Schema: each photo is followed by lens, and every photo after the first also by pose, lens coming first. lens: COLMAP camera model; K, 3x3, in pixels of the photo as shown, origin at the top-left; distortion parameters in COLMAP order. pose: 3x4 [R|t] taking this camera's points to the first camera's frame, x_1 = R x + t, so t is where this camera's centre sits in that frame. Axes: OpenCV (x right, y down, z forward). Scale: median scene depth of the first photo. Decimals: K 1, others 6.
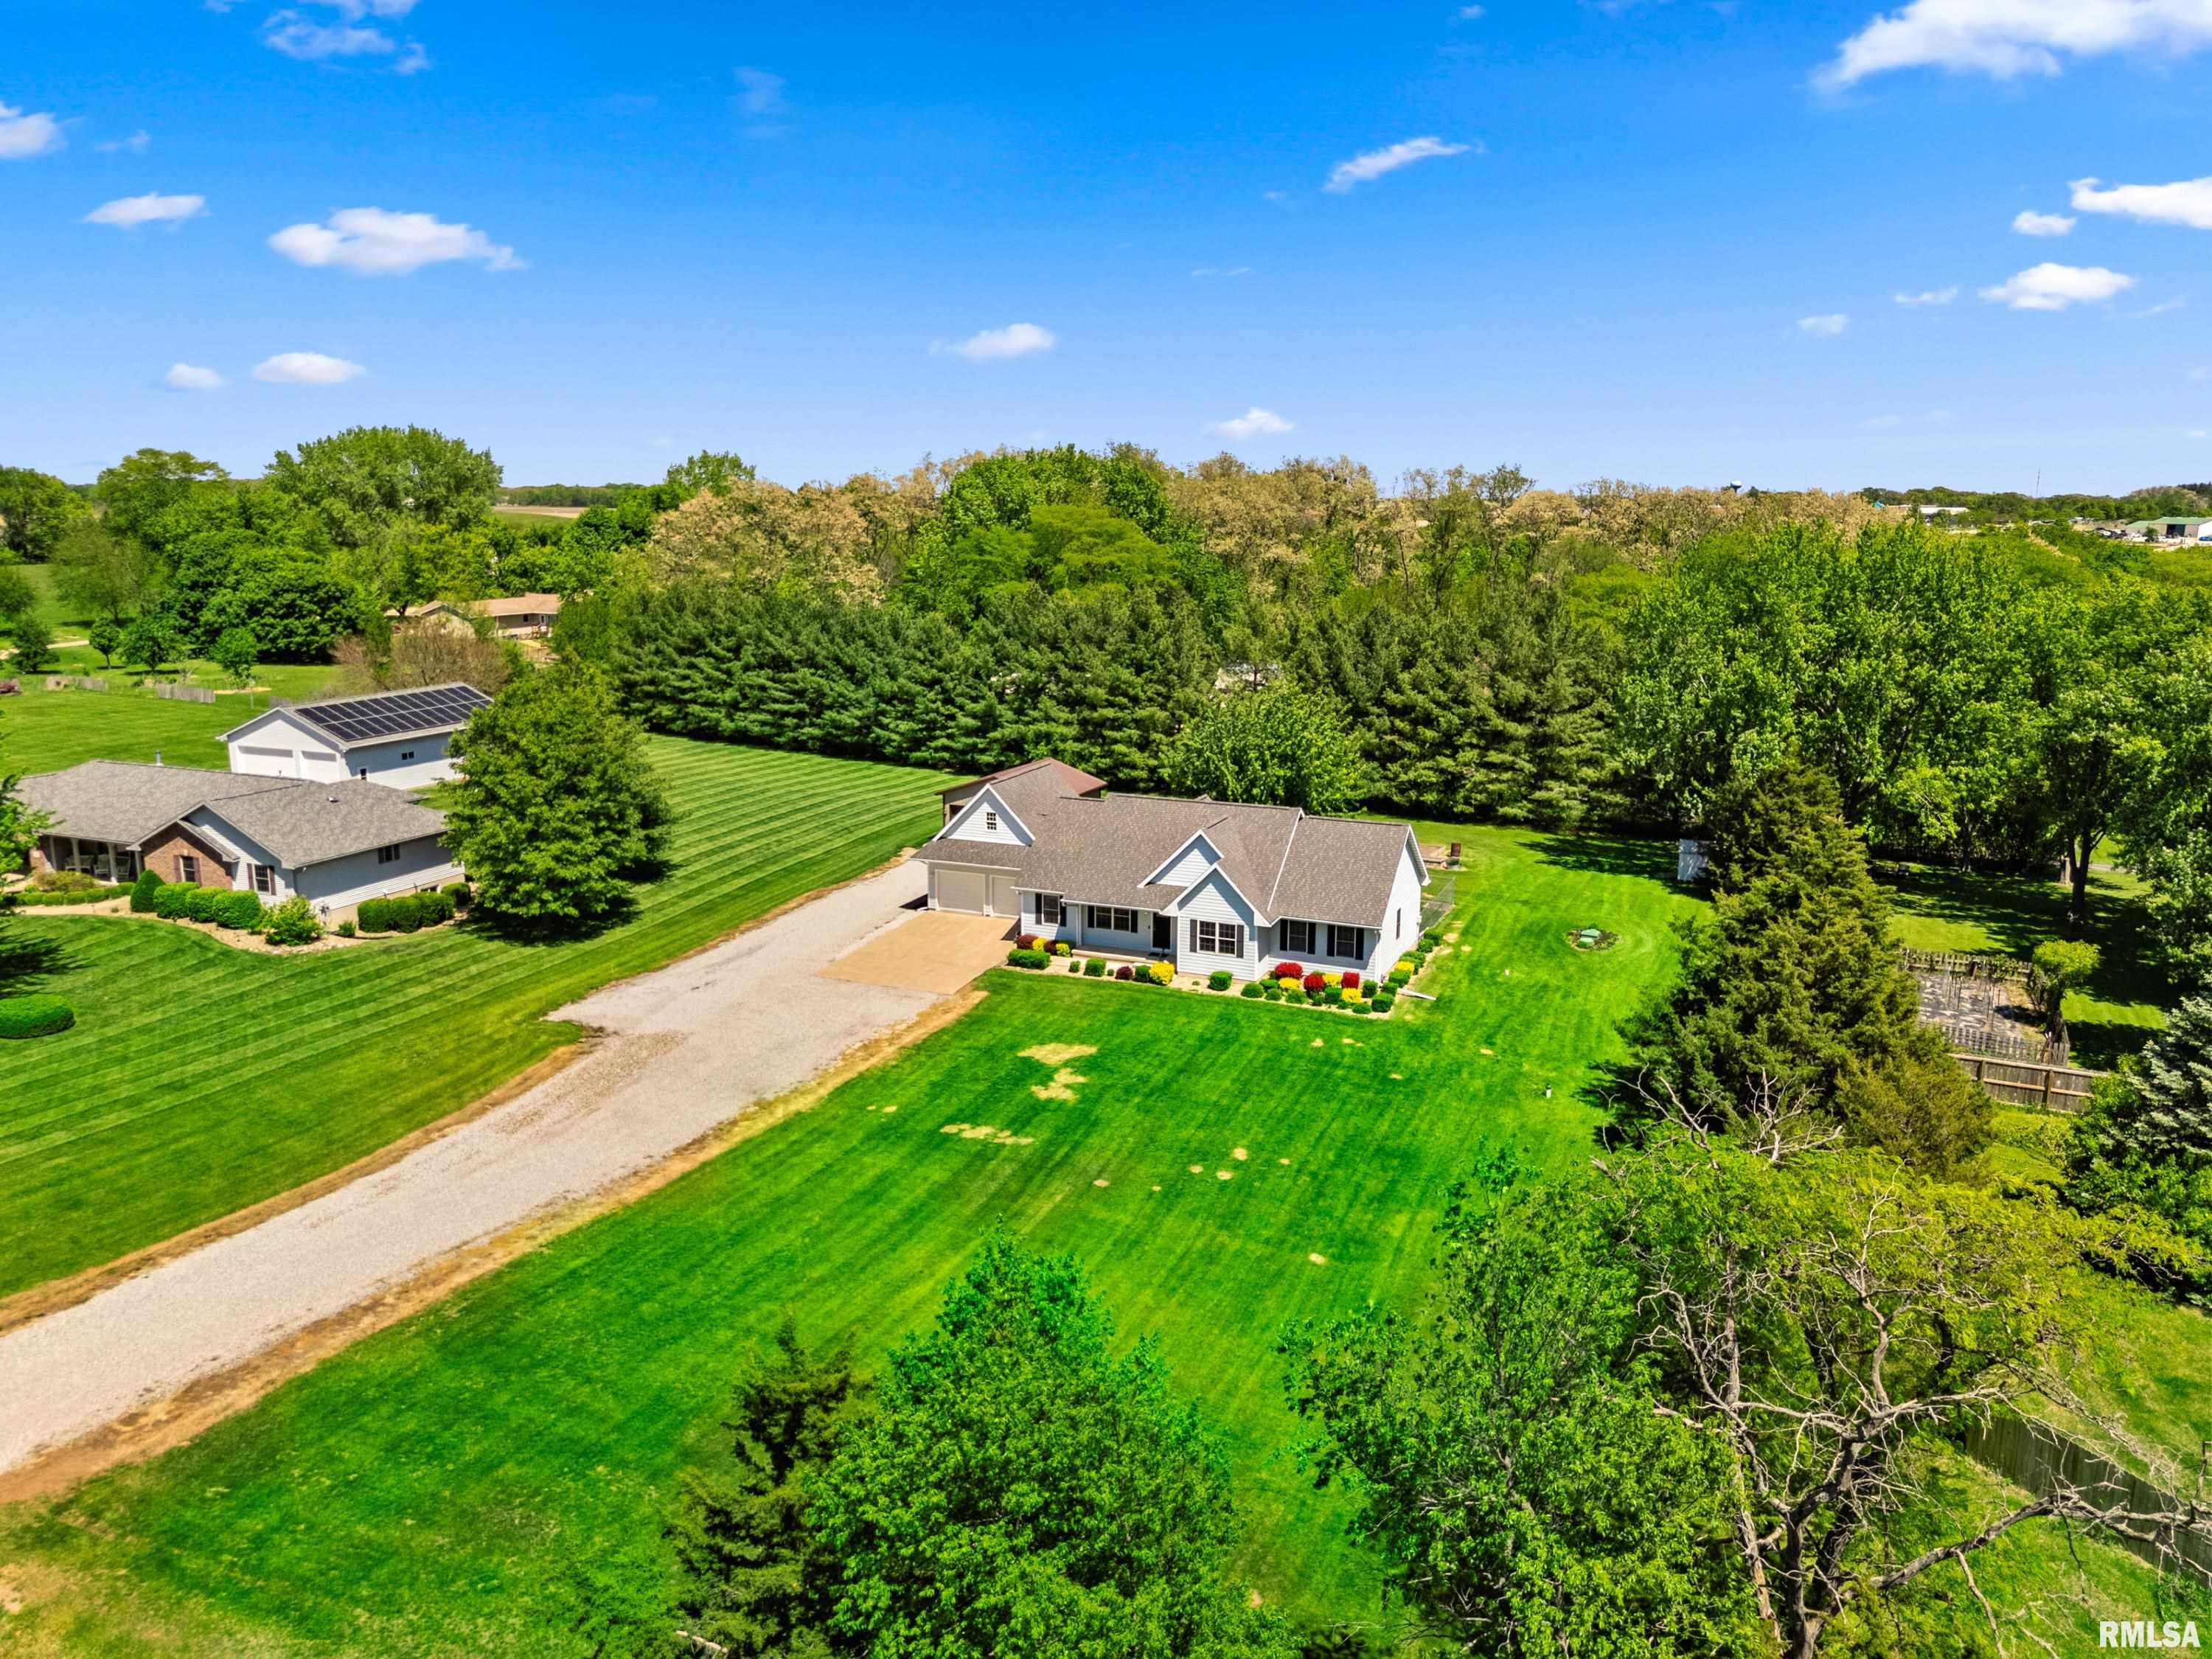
lens RADIAL K [[1611.3, 0, 1092.1], [0, 1611.3, 828.0], [0, 0, 1]] dist [0.085301, -0.089840]
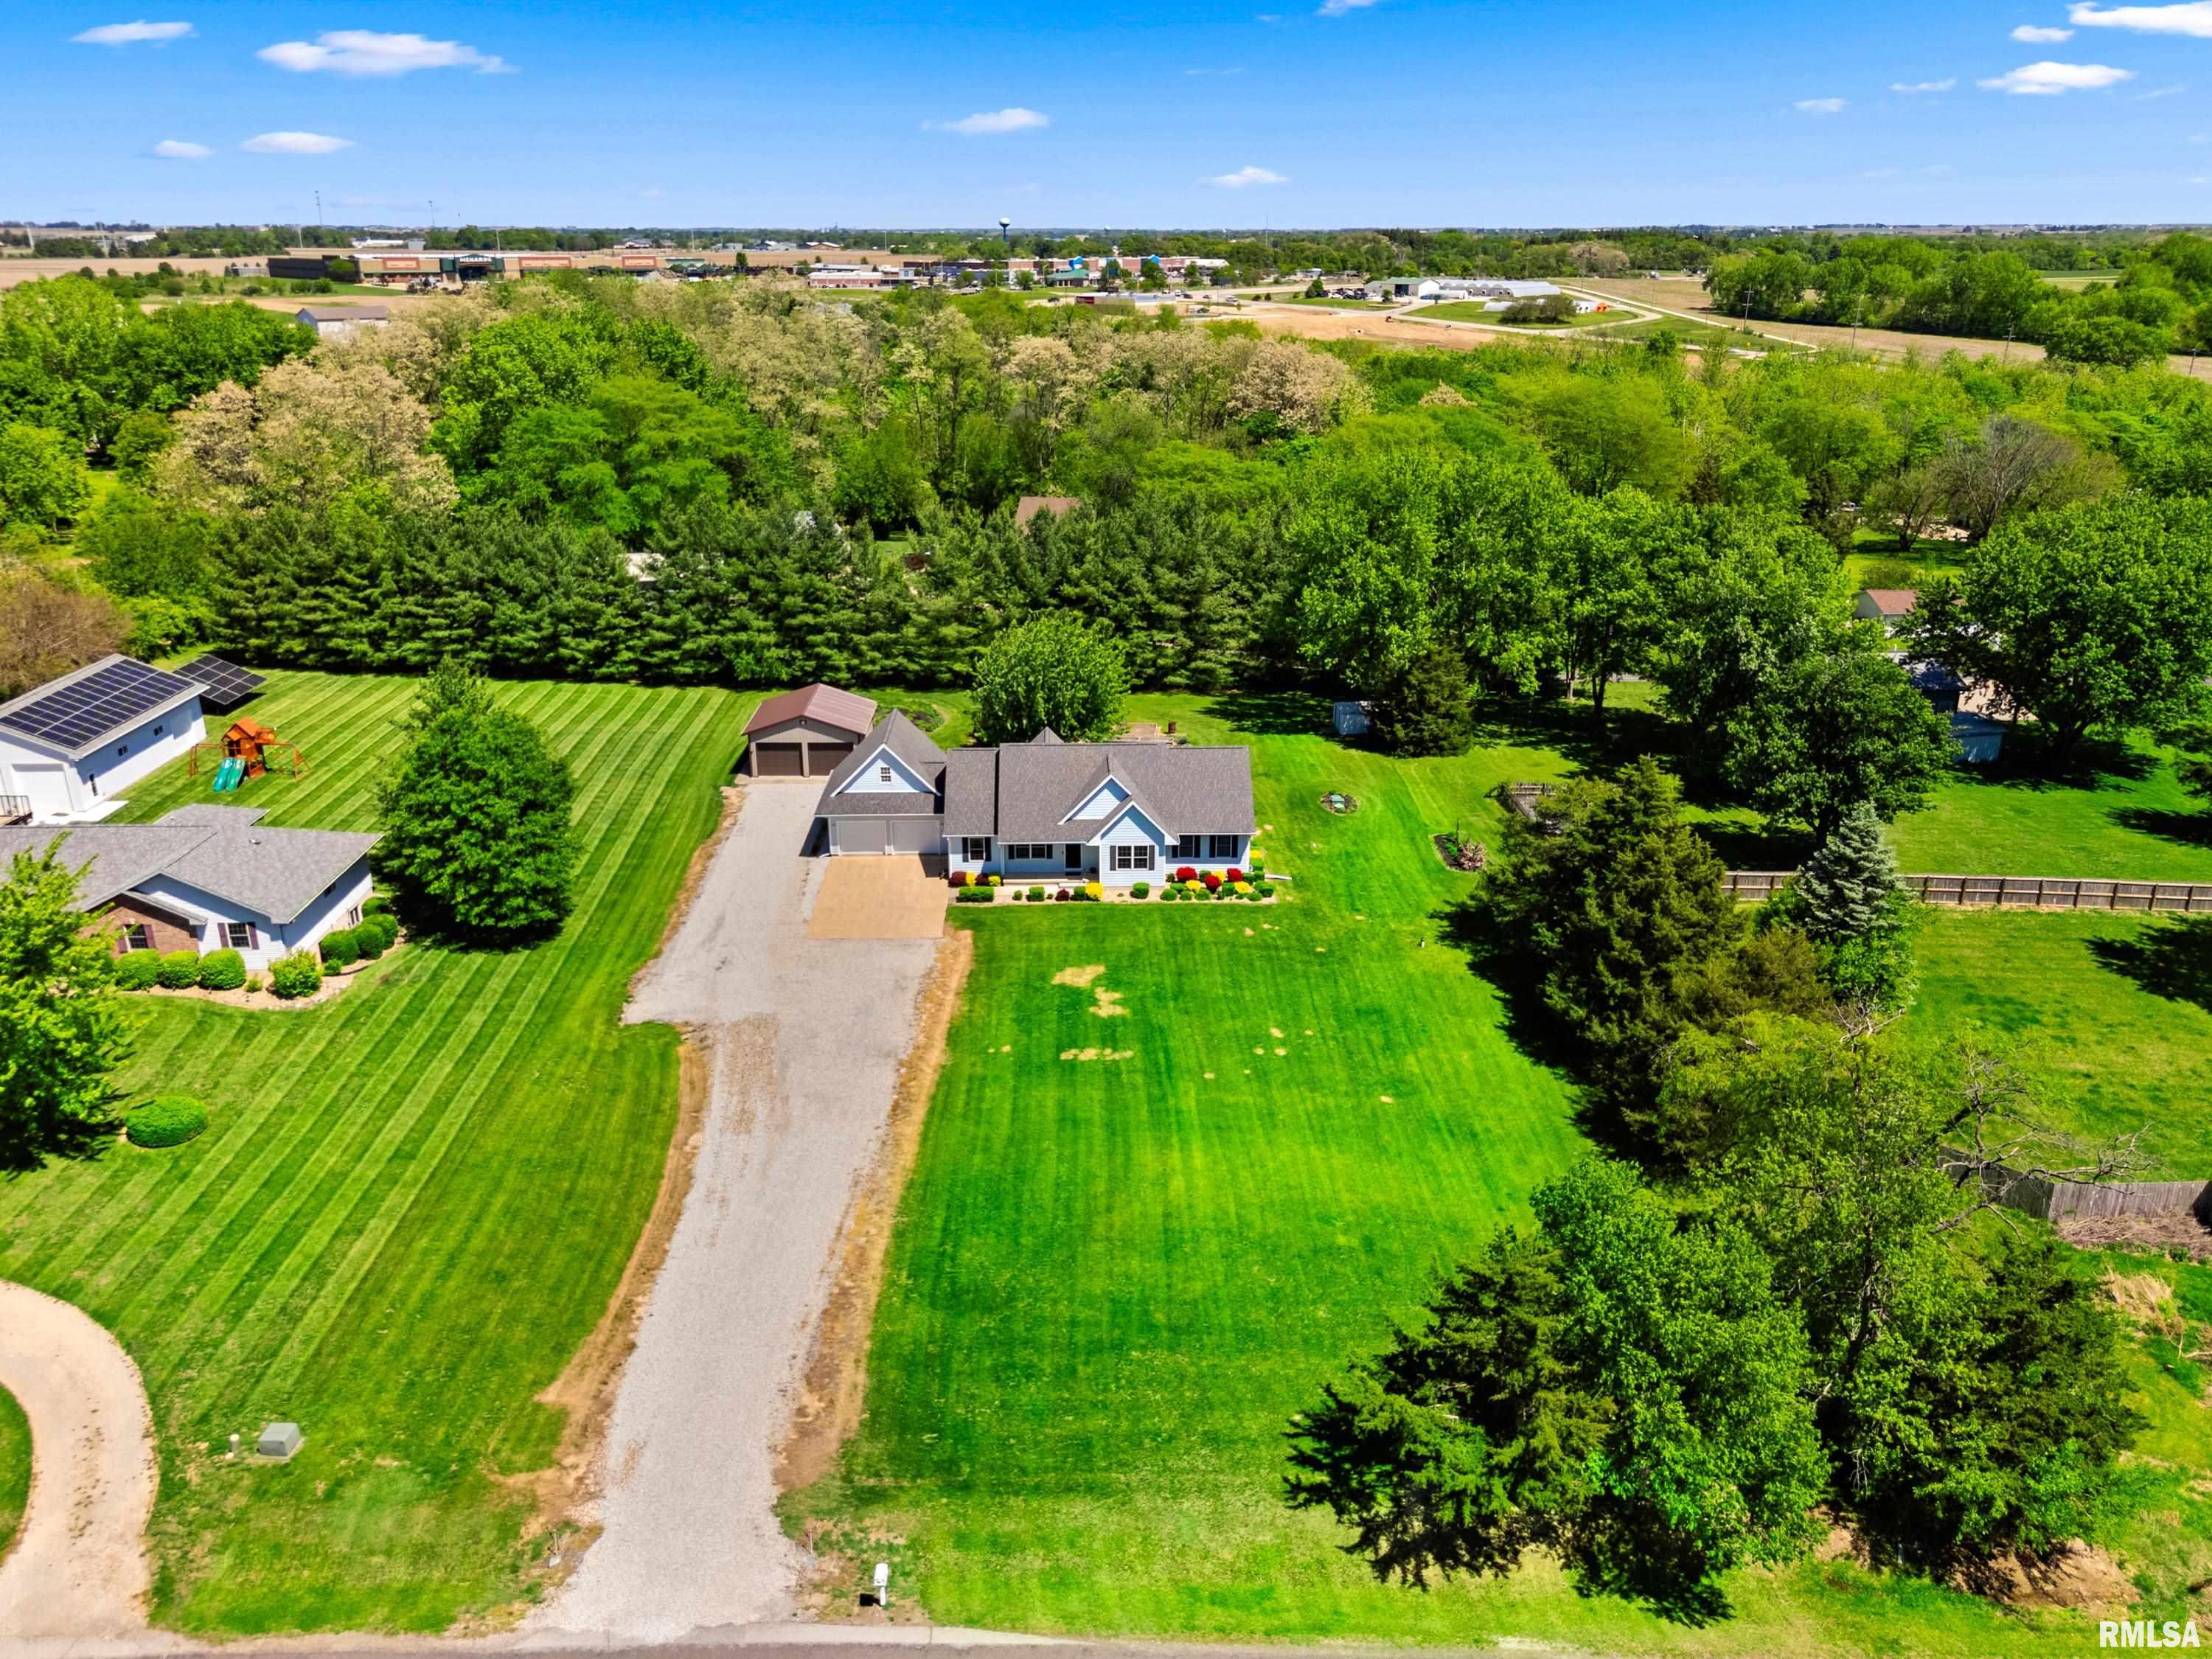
lens RADIAL K [[1625.7, 0, 1095.0], [0, 1625.7, 826.3], [0, 0, 1]] dist [0.081967, -0.094074]
pose [[0.909376, -0.146933, 0.389161, -0.416482], [0.087413, 0.982149, 0.166561, -0.160894], [-0.406687, -0.117449, 0.905986, -0.134851]]
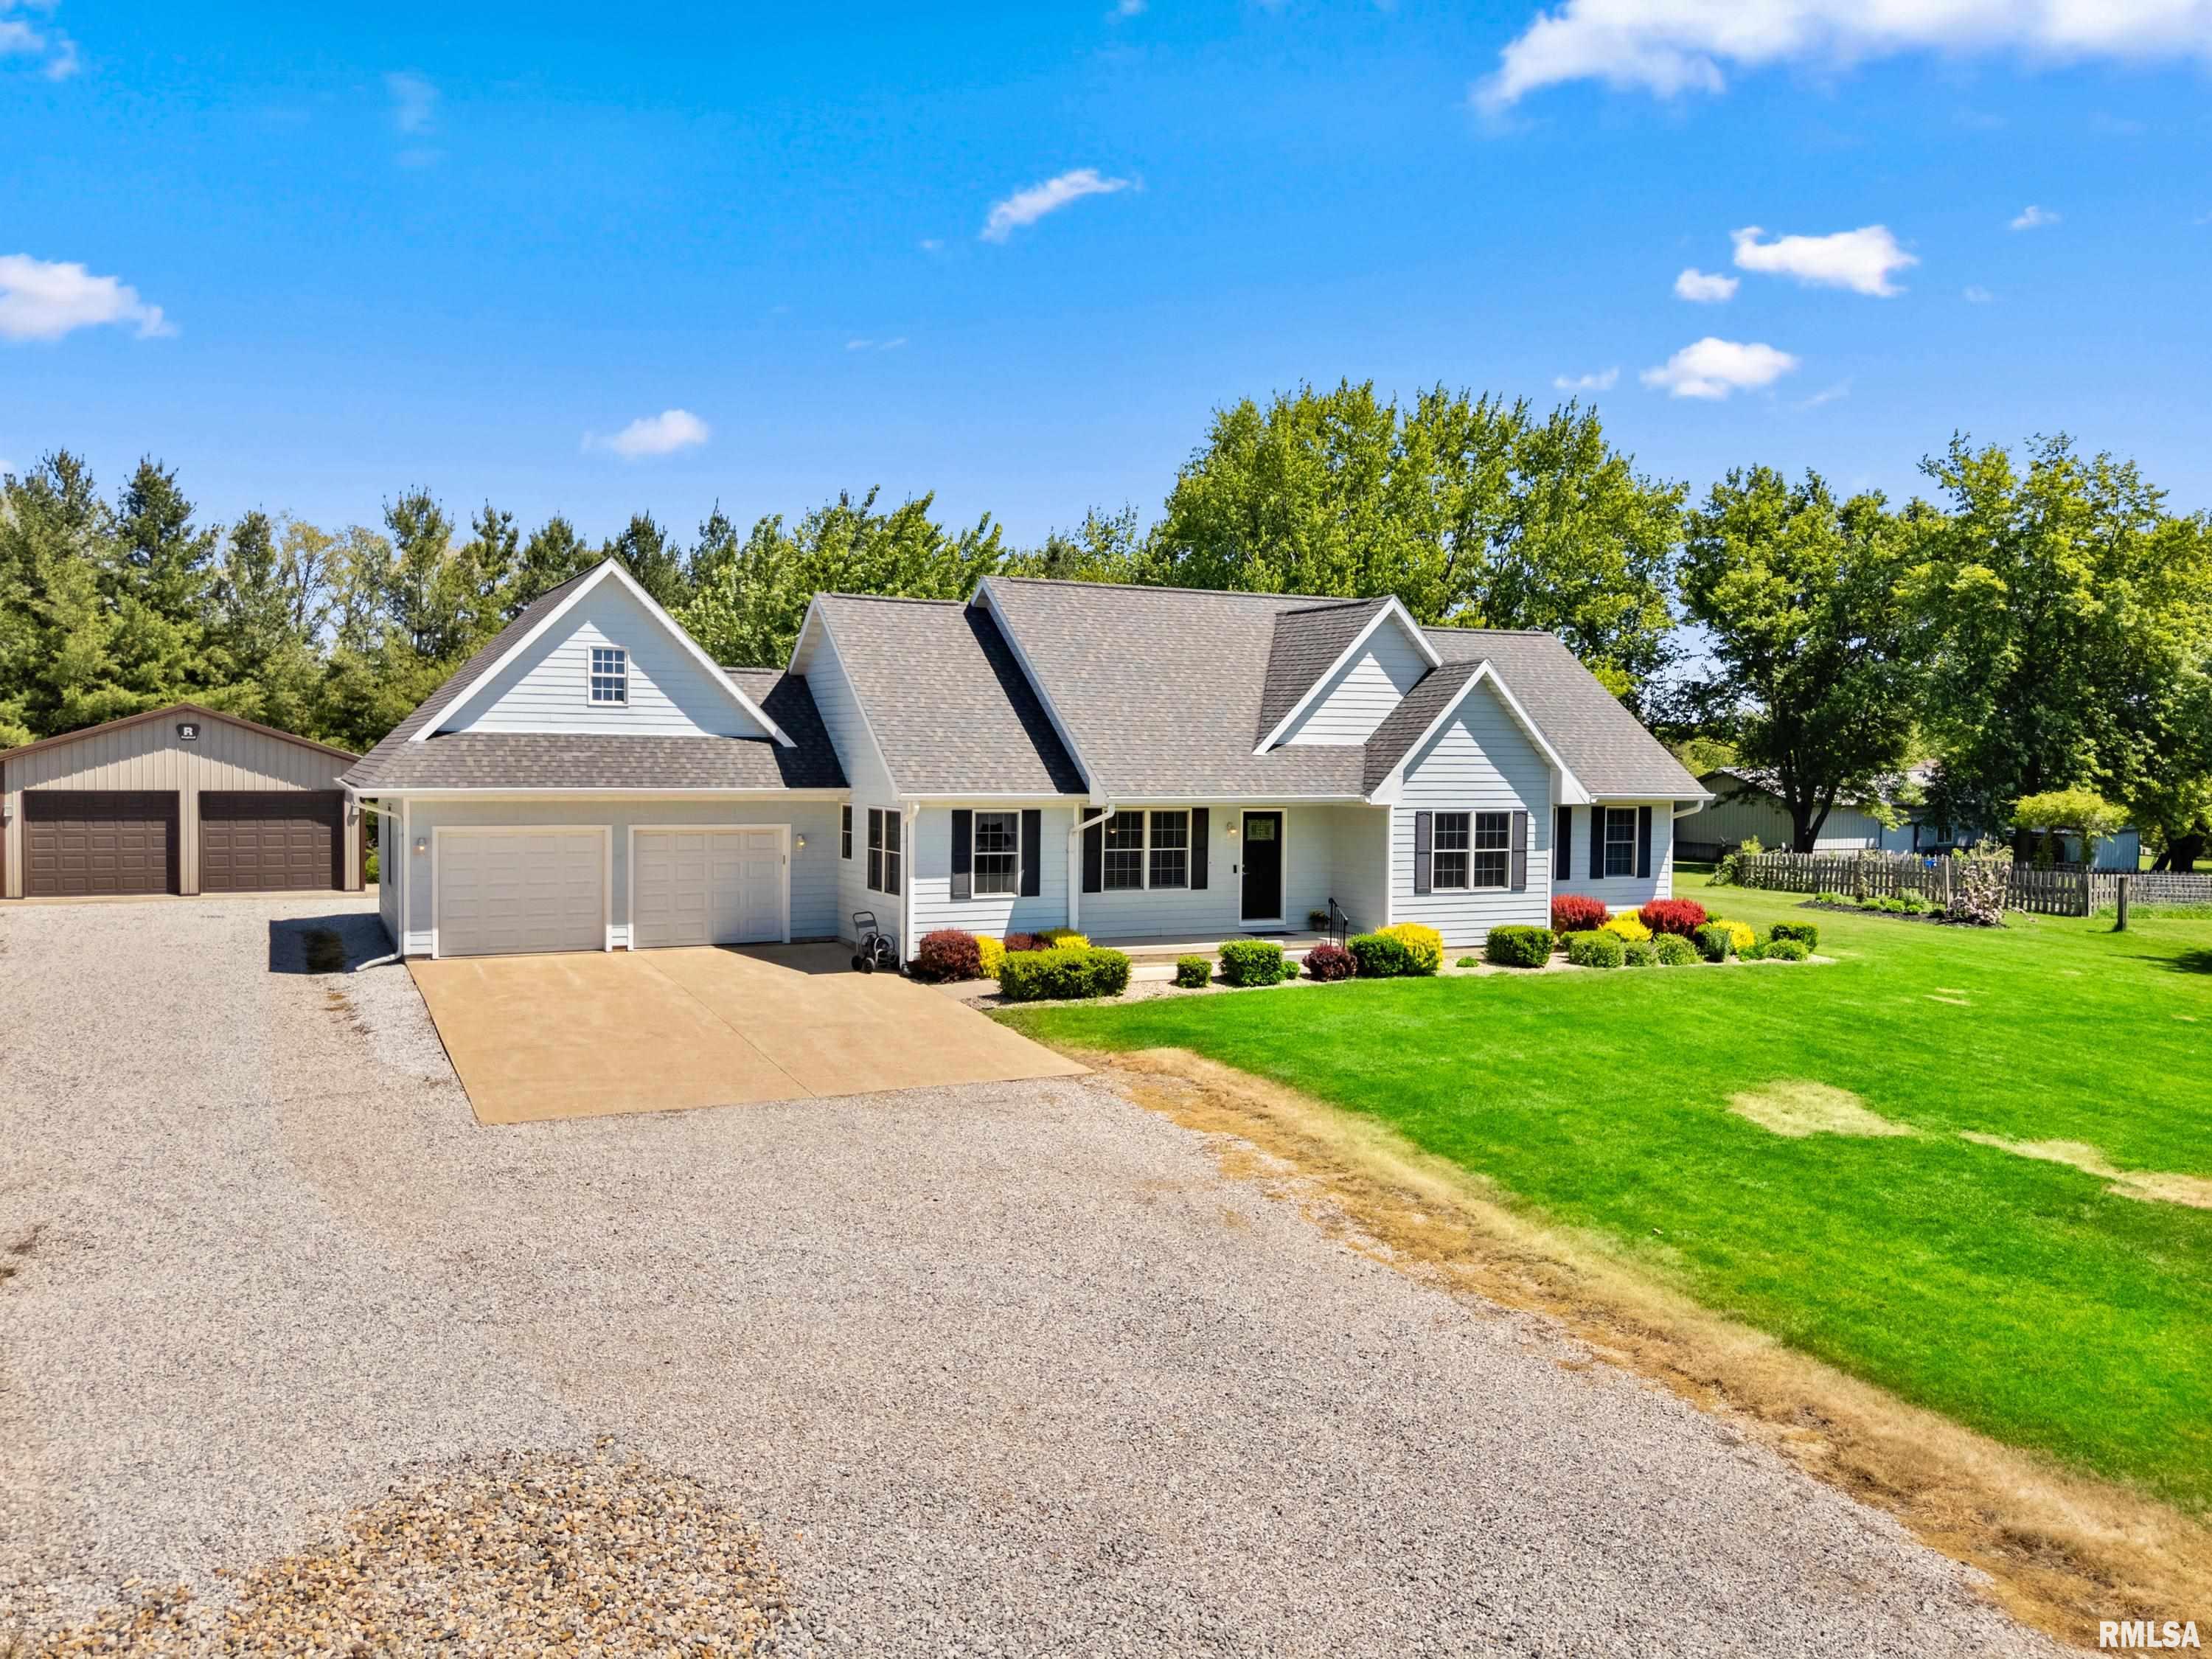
lens RADIAL K [[1625.7, 0, 1095.0], [0, 1625.7, 826.3], [0, 0, 1]] dist [0.081967, -0.094074]
pose [[0.645229, -0.029242, 0.763429, -0.286653], [0.143089, 0.986210, -0.083160, 0.078163], [-0.750470, 0.162895, 0.640515, 0.754505]]
